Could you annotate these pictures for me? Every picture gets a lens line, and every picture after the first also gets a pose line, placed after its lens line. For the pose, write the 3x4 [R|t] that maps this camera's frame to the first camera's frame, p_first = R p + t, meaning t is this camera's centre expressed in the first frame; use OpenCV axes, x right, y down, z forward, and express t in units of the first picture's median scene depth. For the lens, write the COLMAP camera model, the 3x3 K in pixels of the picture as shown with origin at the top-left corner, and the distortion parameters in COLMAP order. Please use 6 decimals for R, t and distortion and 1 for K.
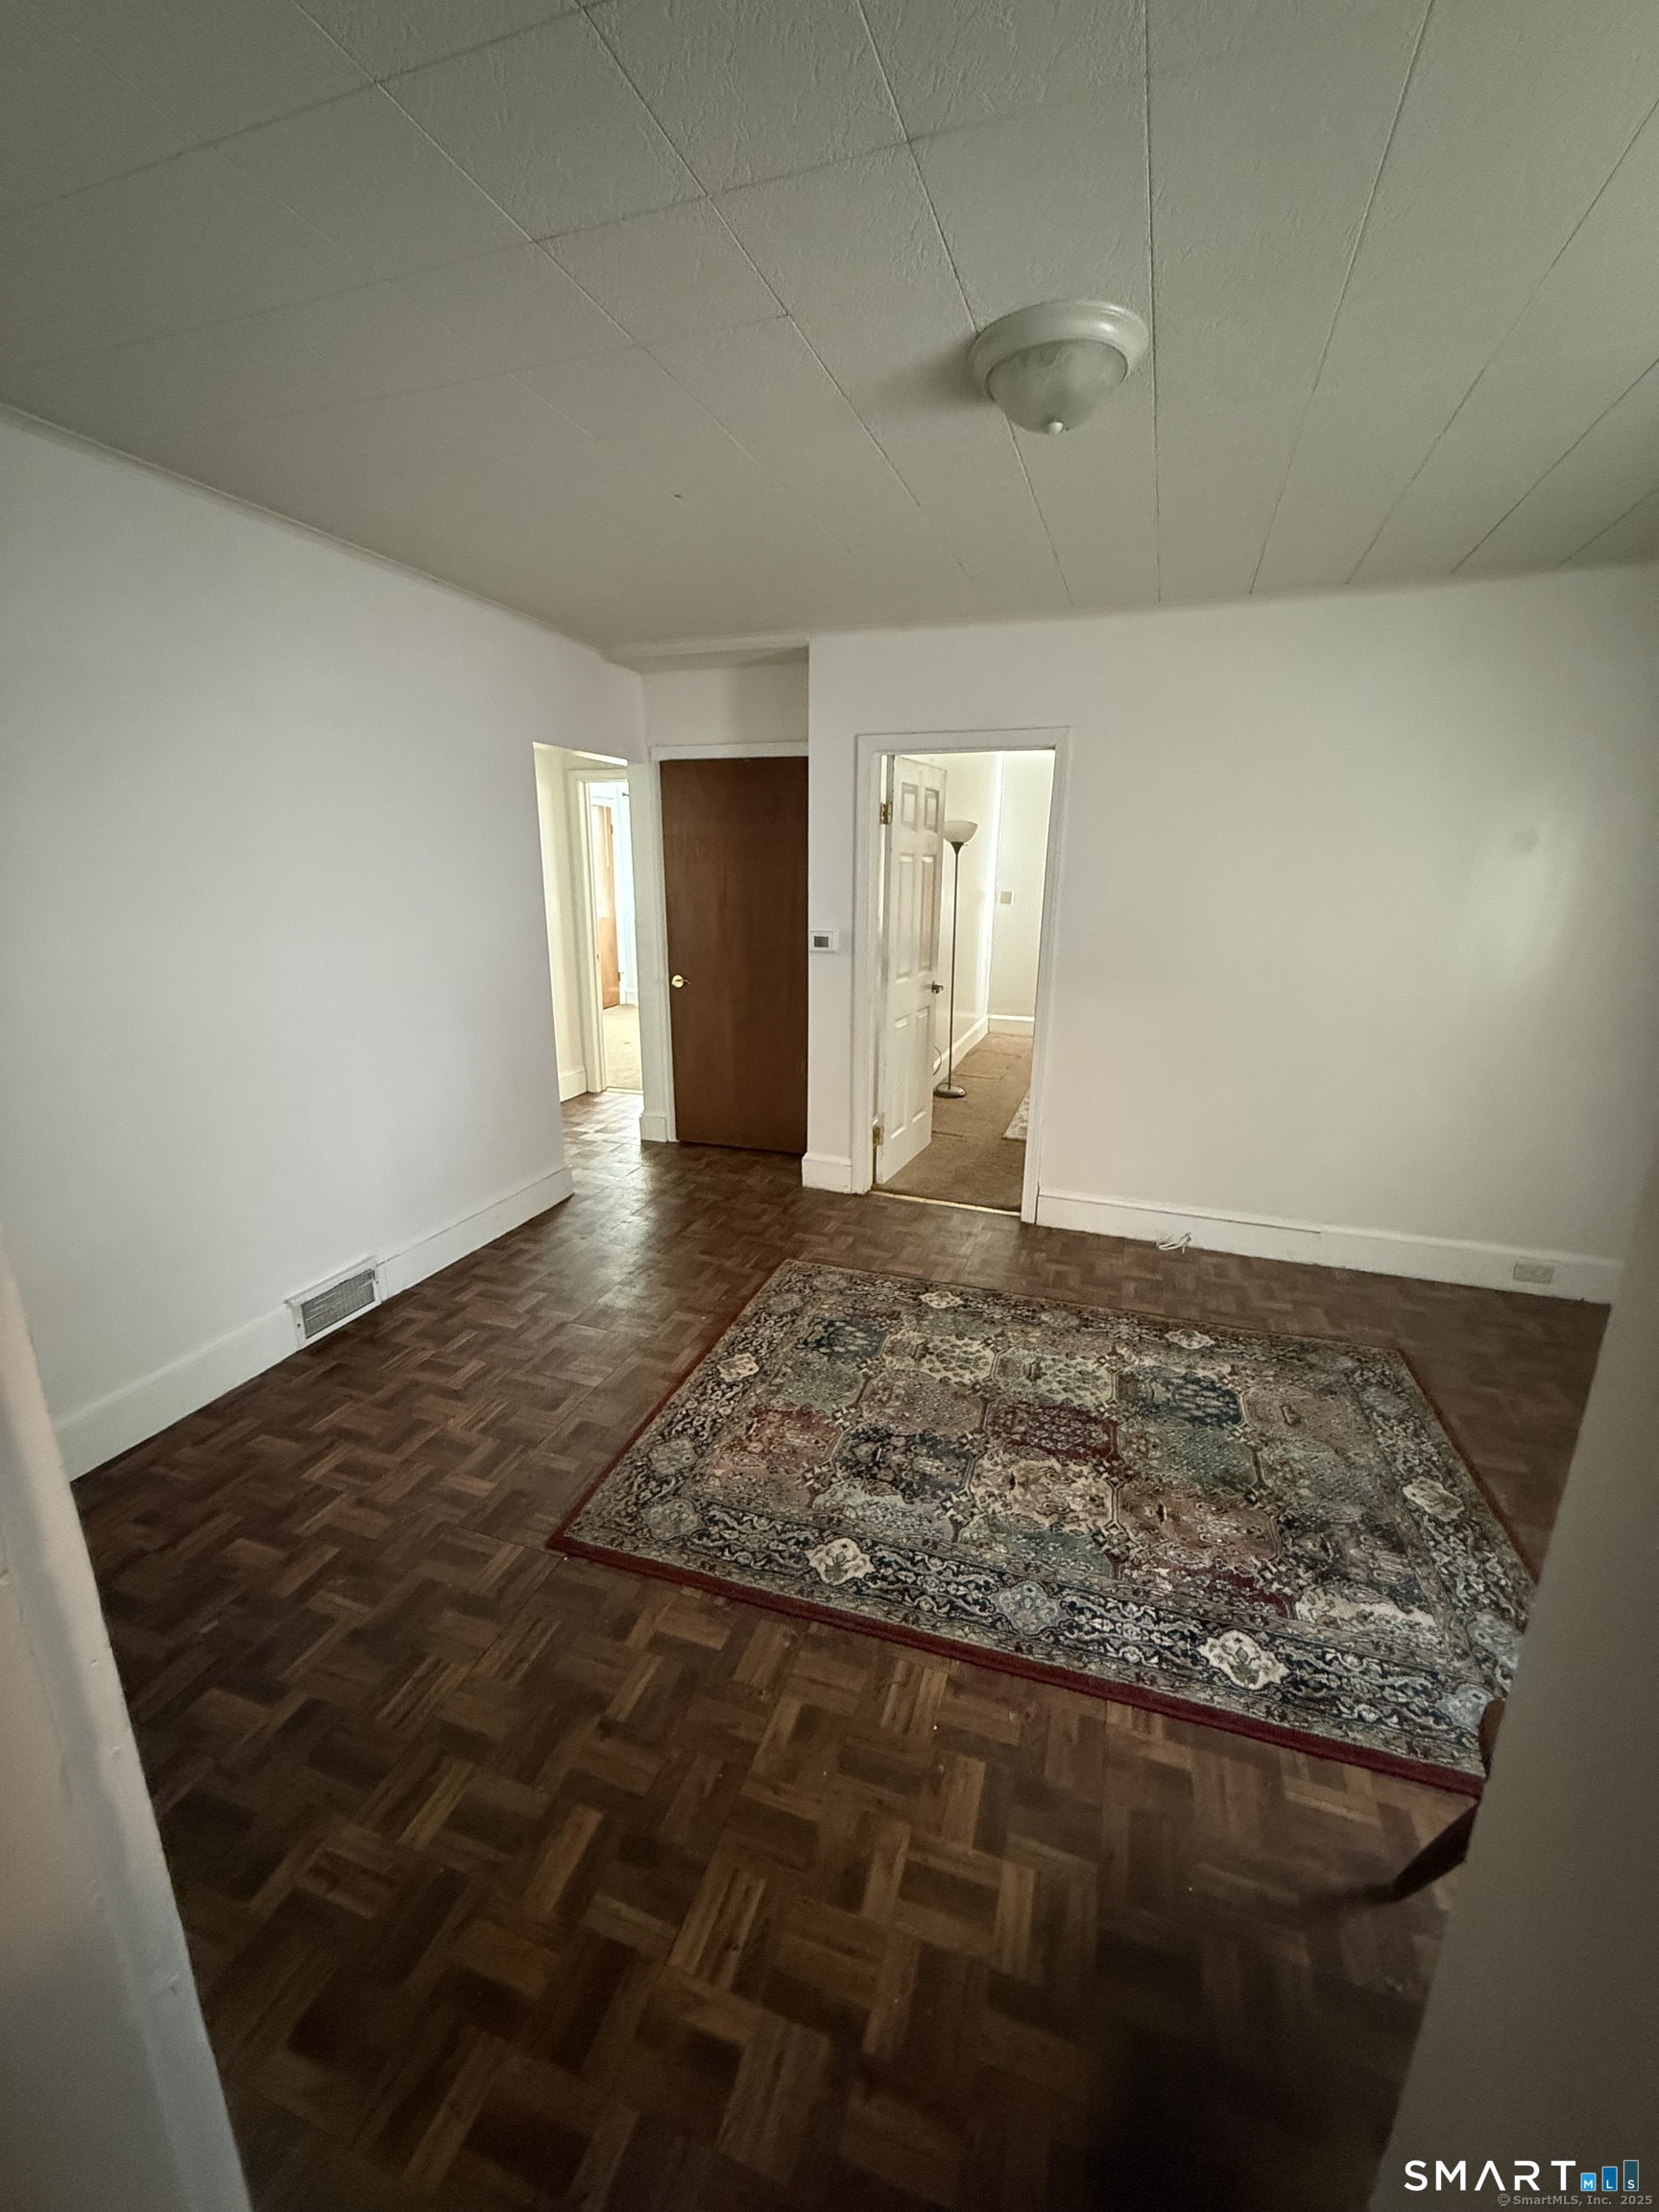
lens RADIAL K [[888.7, 0, 830.0], [0, 888.7, 1101.8], [0, 0, 1]] dist [0.000241, -0.000028]
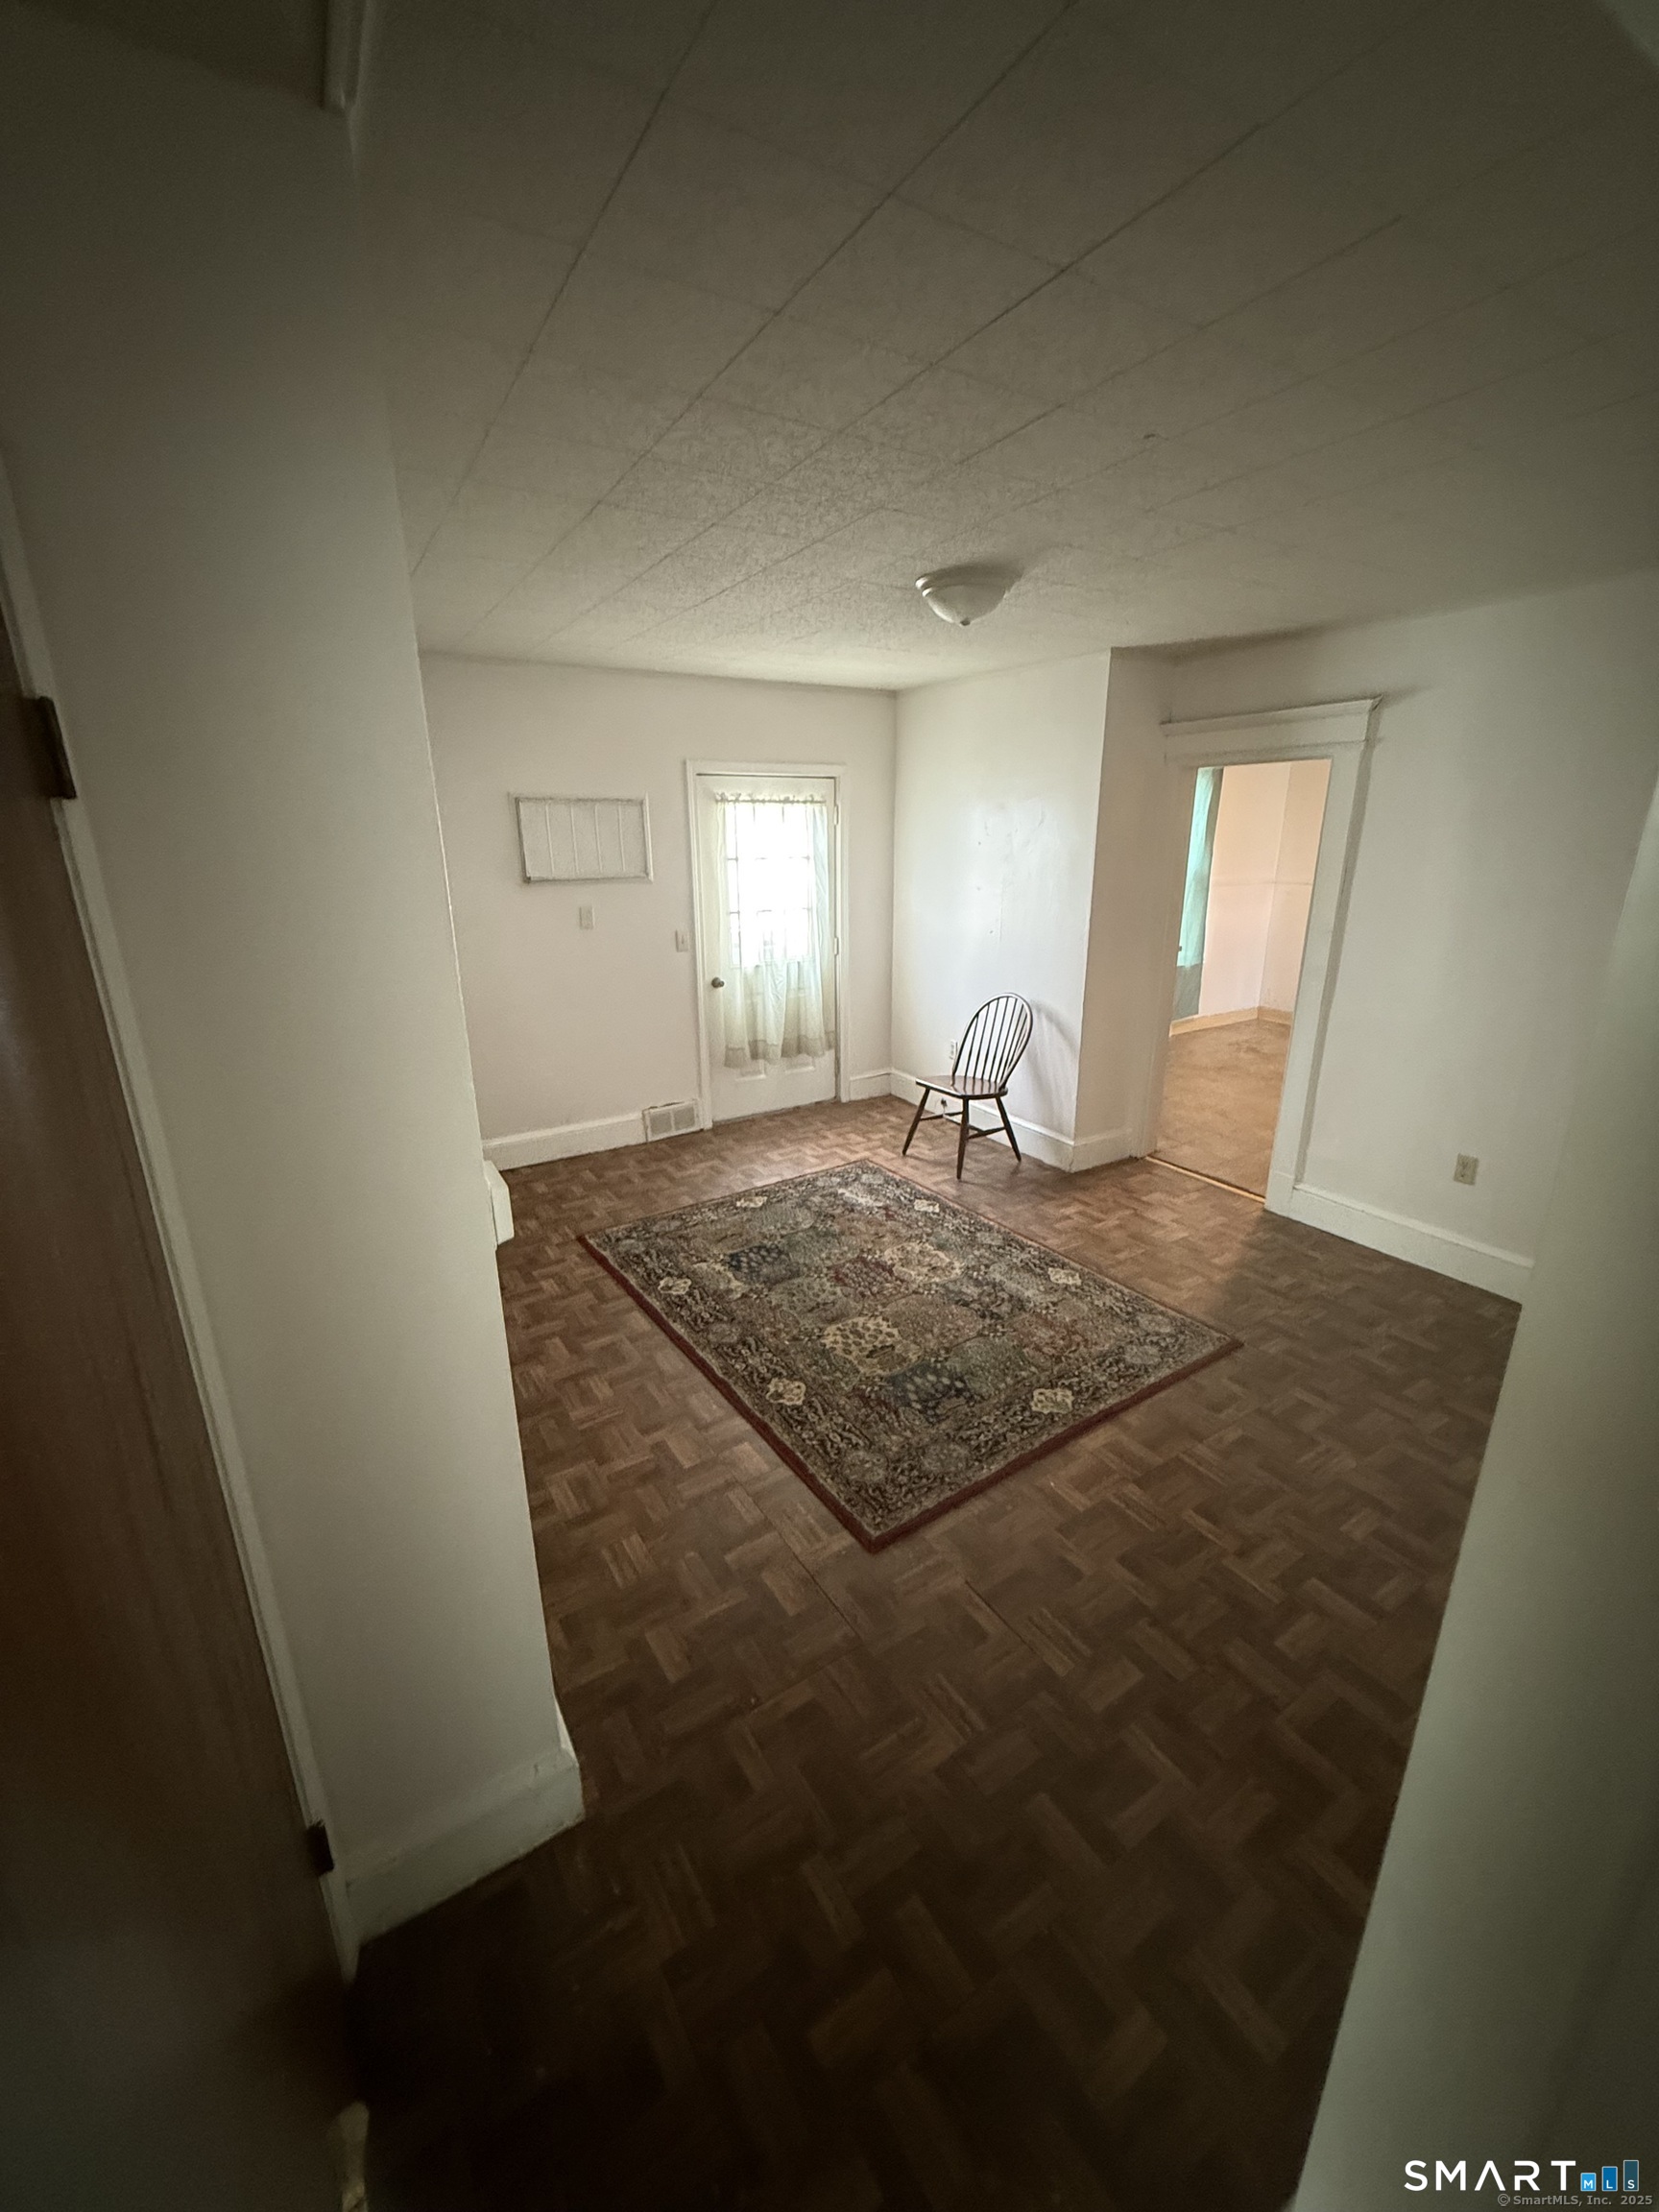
lens RADIAL K [[888.7, 0, 830.0], [0, 888.7, 1104.4], [0, 0, 1]] dist [0.000241, -0.000028]
pose [[-0.785451, -0.188719, 0.589450, -0.501238], [0.166266, 0.853033, 0.494661, -0.601805], [-0.596172, 0.486538, -0.638639, 1.882175]]
